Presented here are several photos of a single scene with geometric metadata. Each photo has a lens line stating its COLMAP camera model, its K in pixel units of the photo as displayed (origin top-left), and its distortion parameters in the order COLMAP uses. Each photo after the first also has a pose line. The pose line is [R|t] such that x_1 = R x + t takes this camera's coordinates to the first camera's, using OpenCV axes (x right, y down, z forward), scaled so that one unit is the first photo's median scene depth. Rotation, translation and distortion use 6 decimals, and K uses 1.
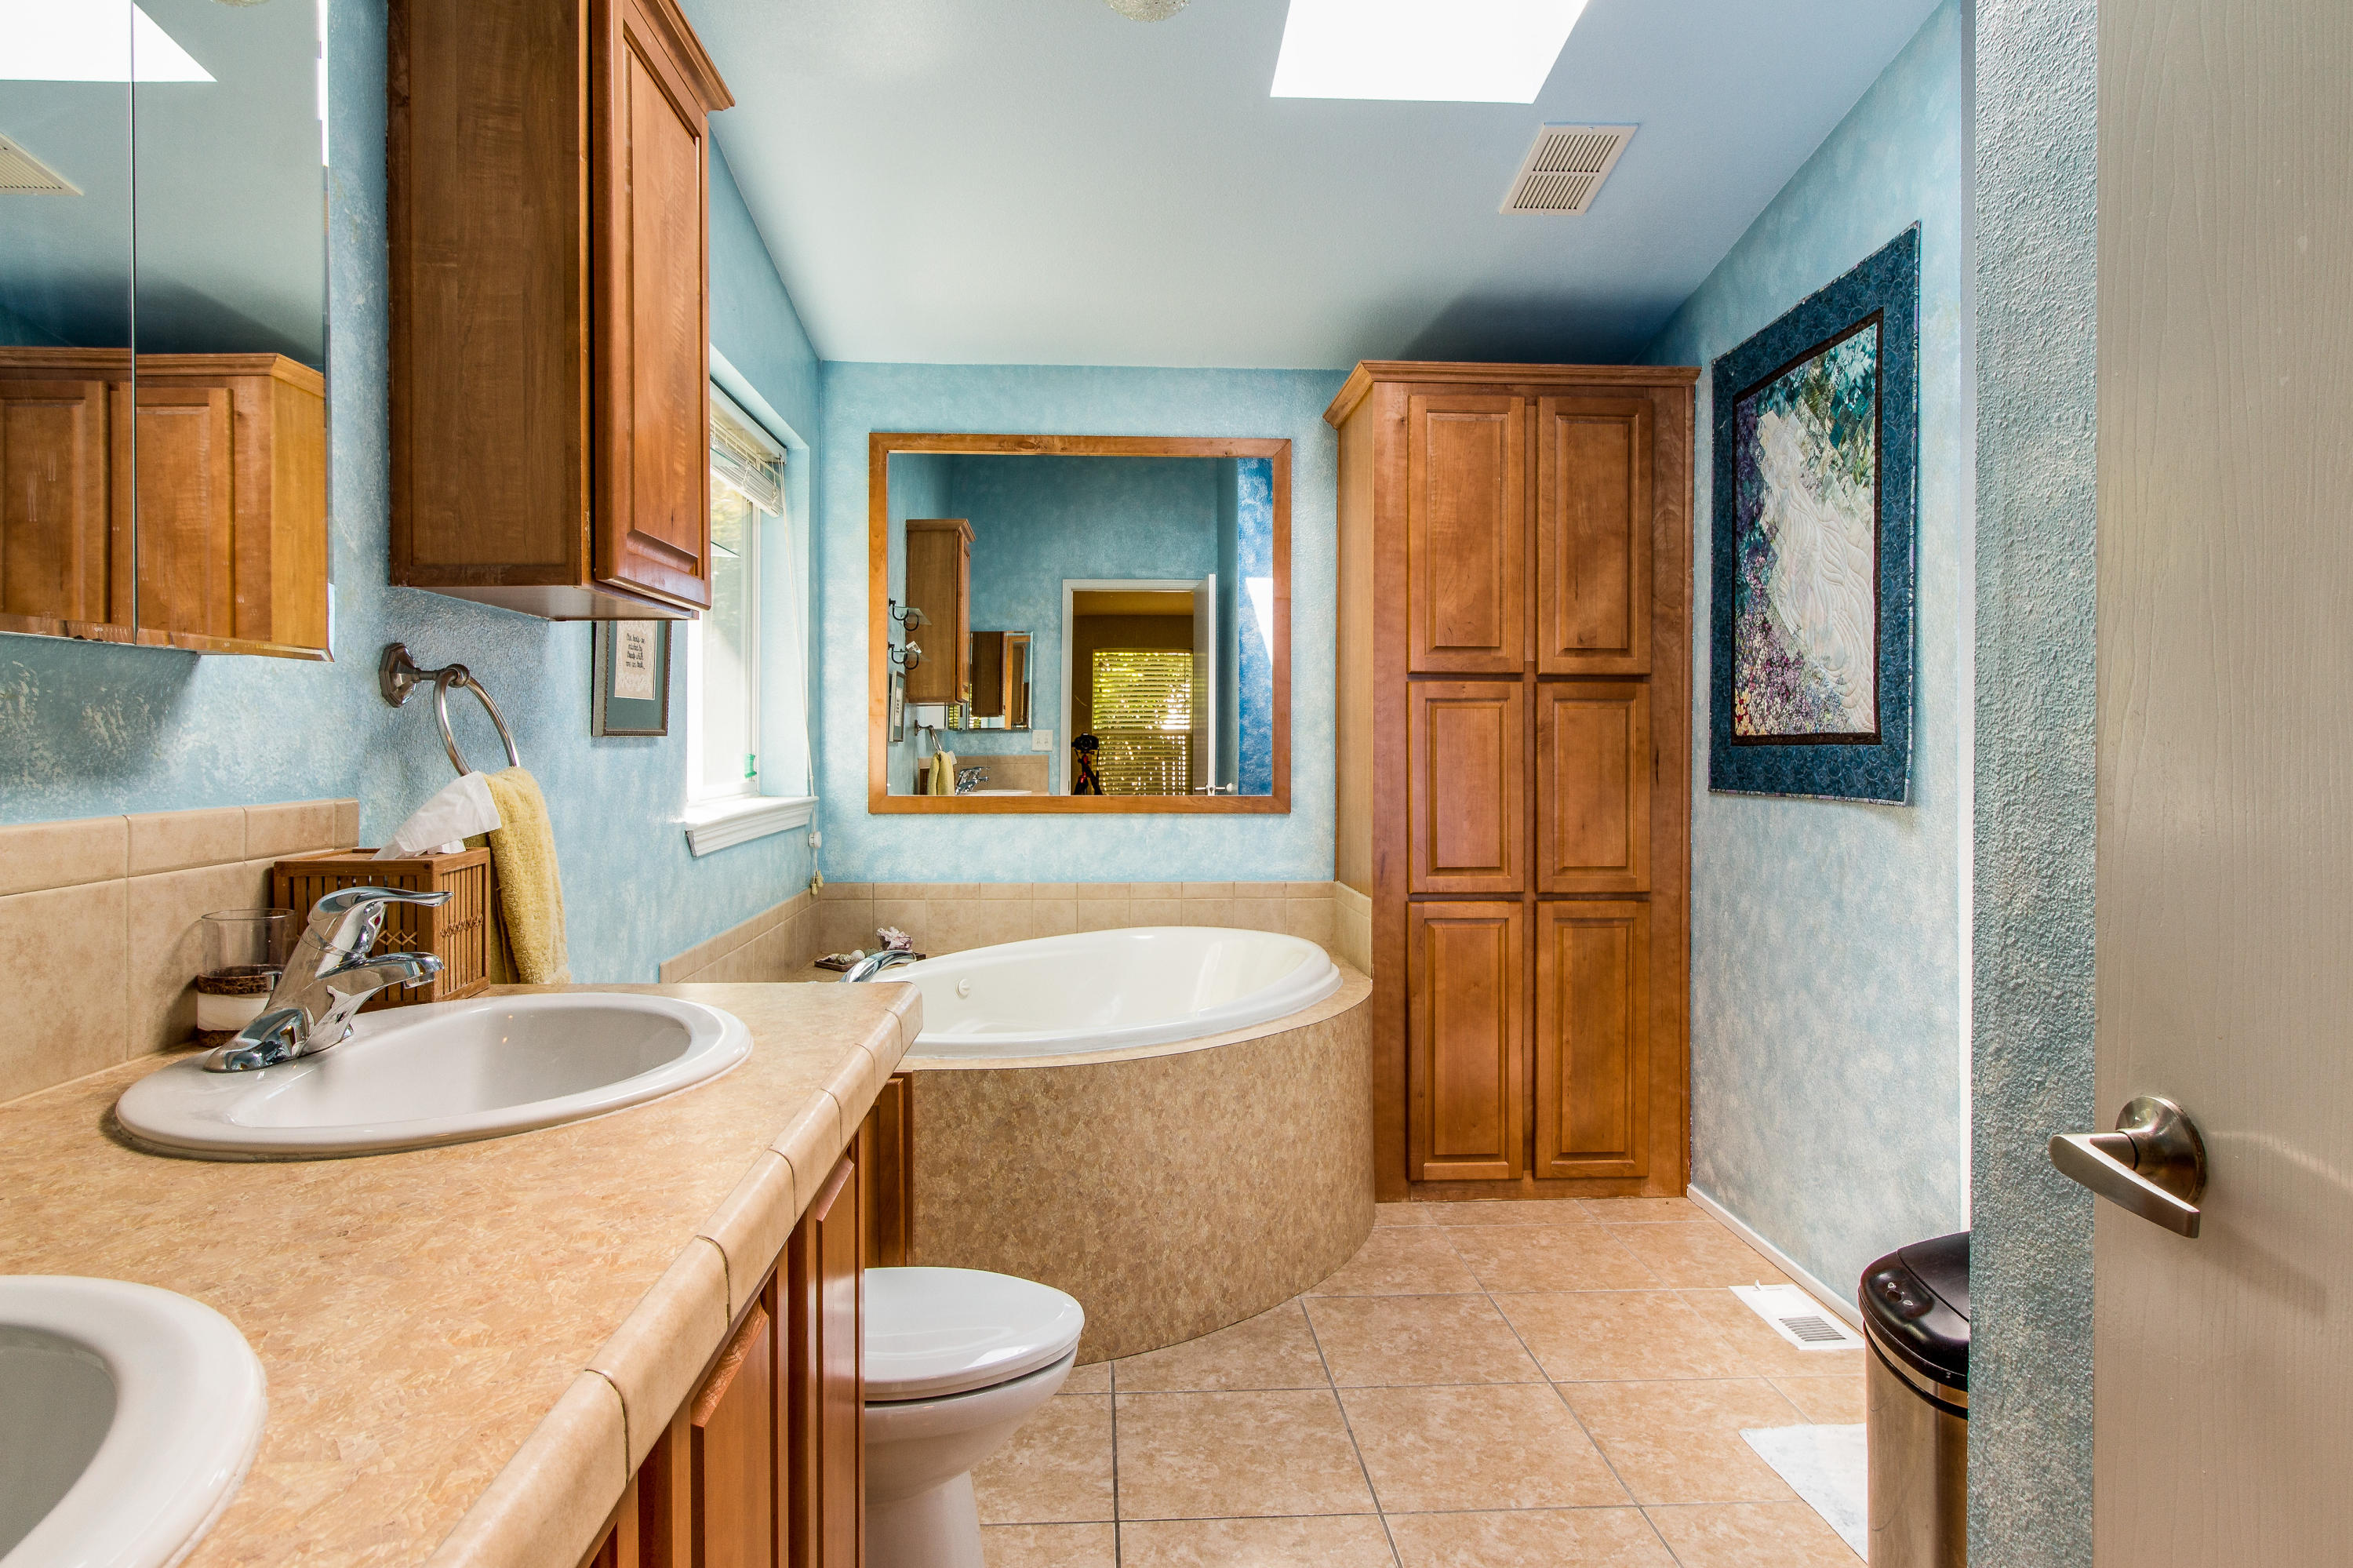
lens RADIAL K [[1382.3, 0, 1172.9], [0, 1382.3, 774.4], [0, 0, 1]] dist [-0.007089, -0.000938]
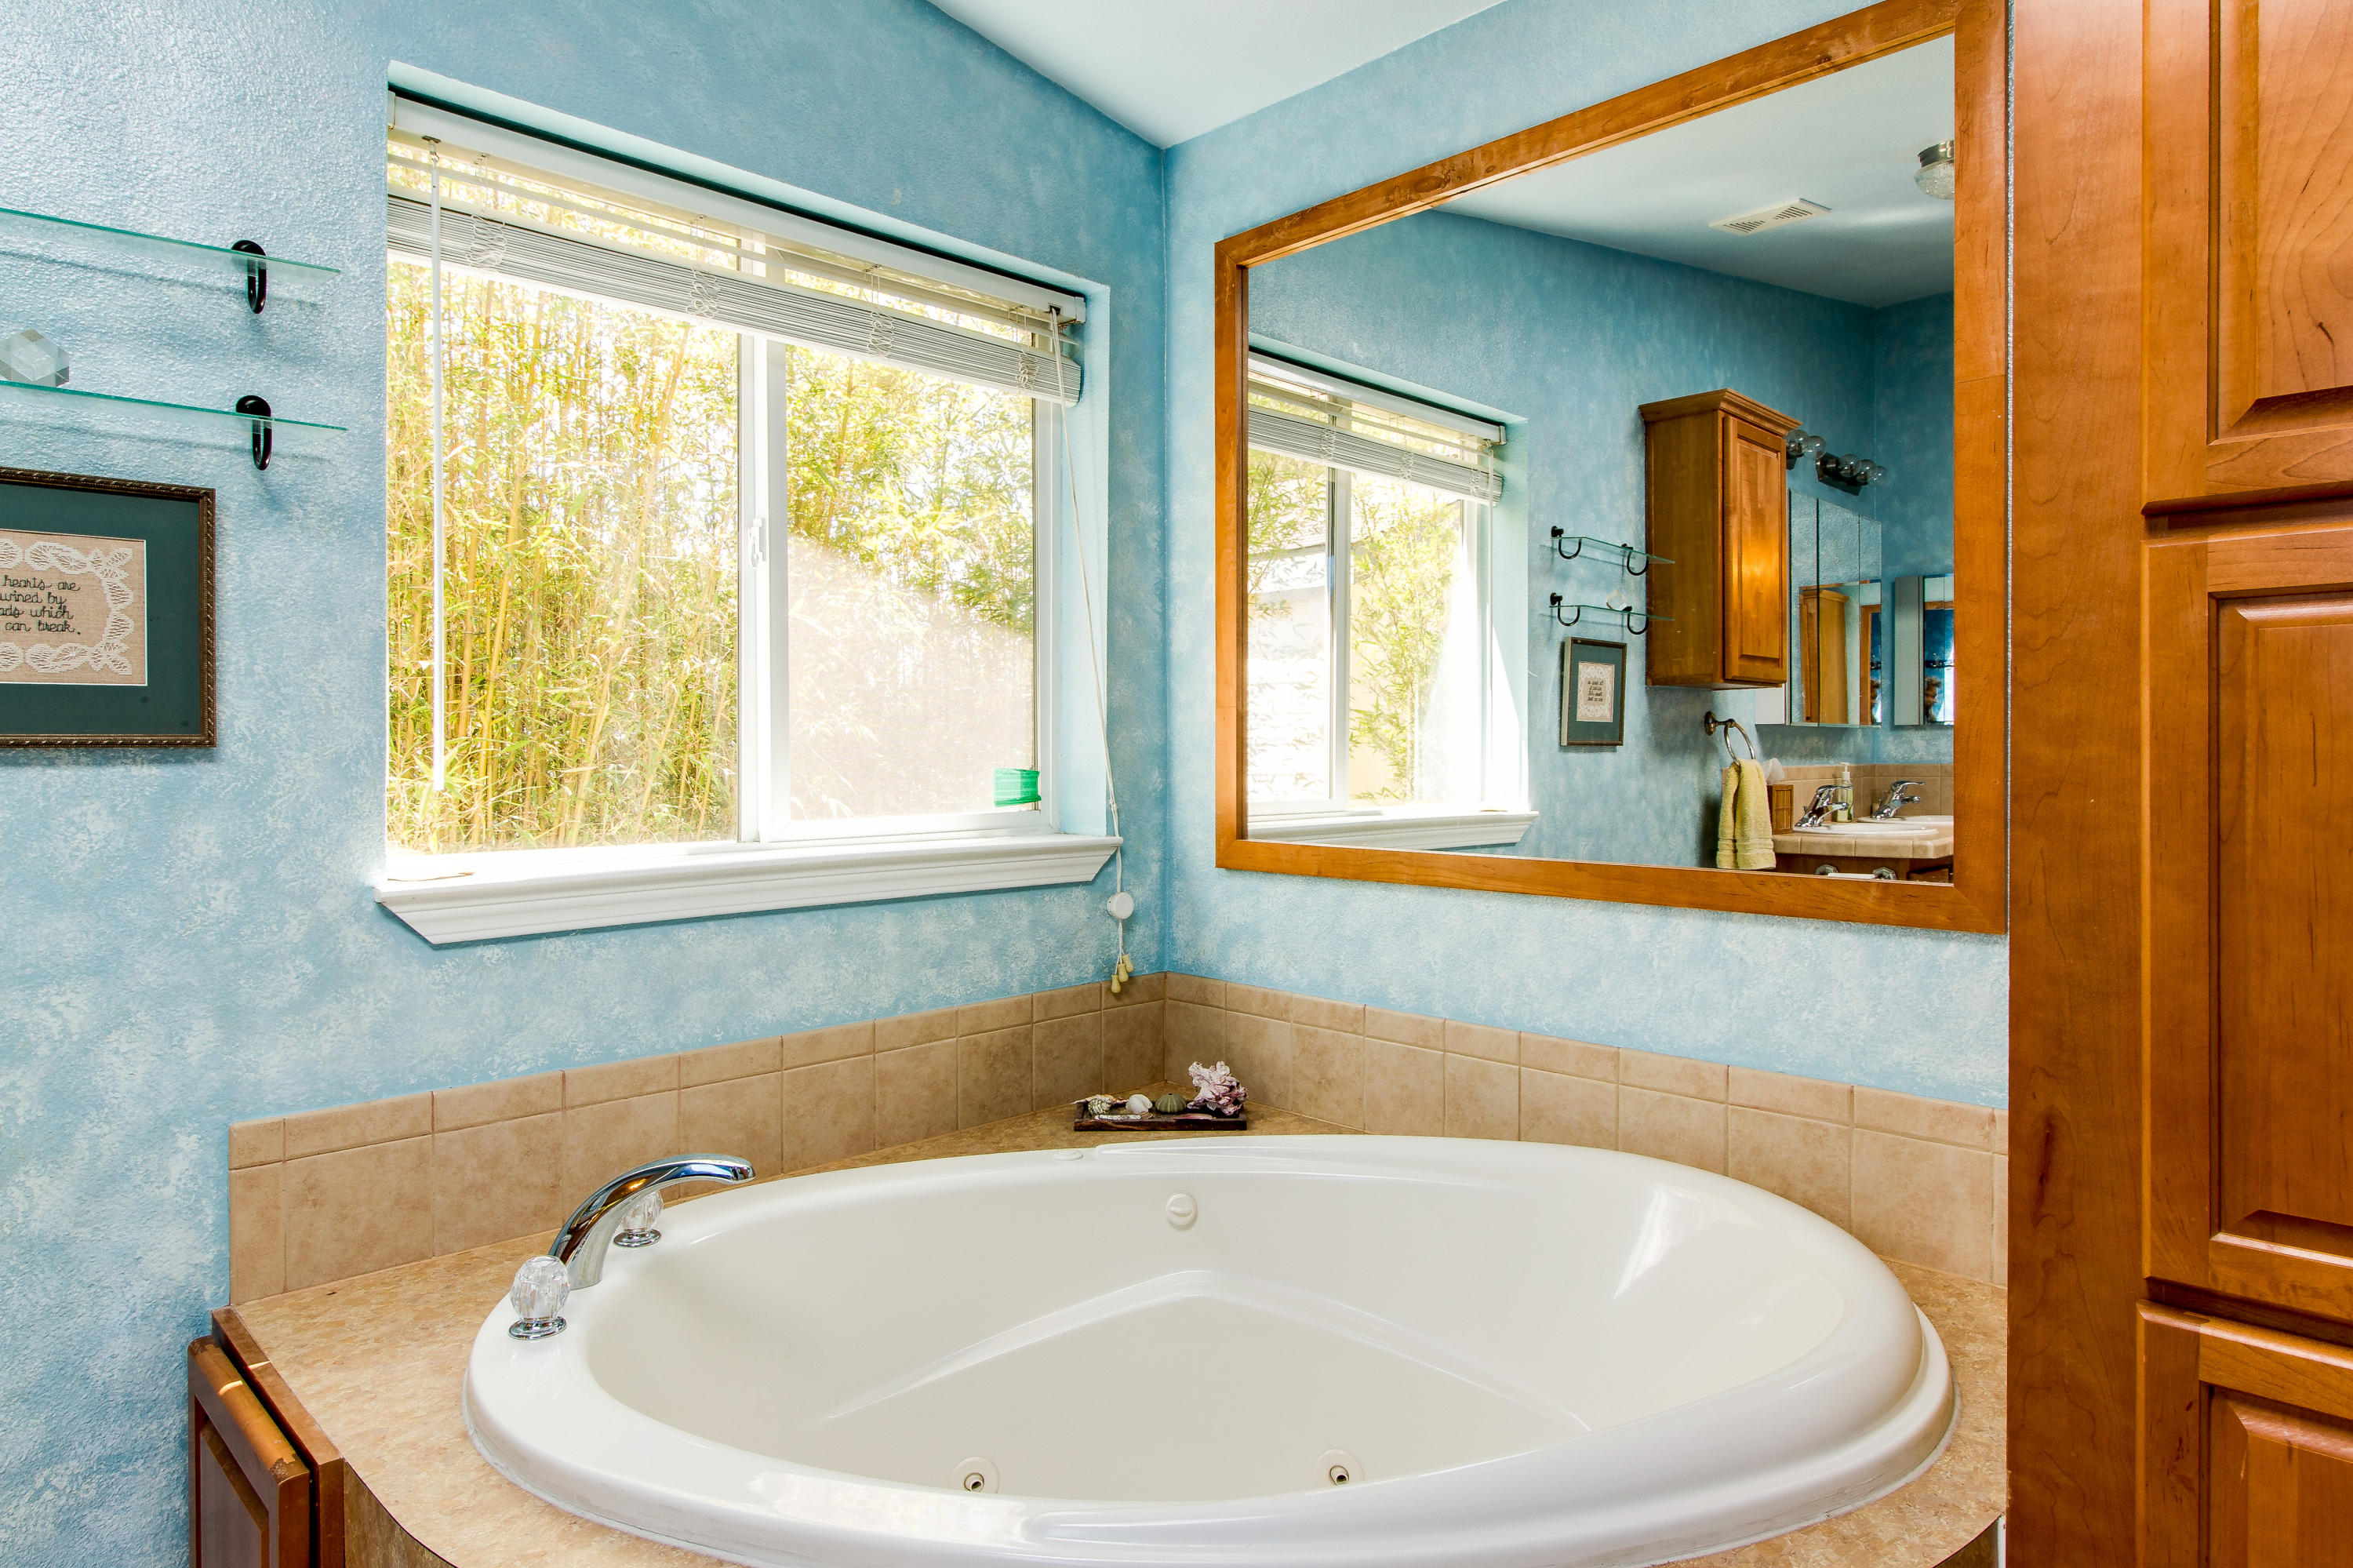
lens RADIAL K [[1382.3, 0, 1172.7], [0, 1382.3, 767.3], [0, 0, 1]] dist [-0.007089, -0.000938]
pose [[0.646300, 0.007276, -0.763049, 0.230684], [-0.011346, 0.999936, -0.000075, -0.015731], [0.762999, 0.008706, 0.646341, 0.585476]]
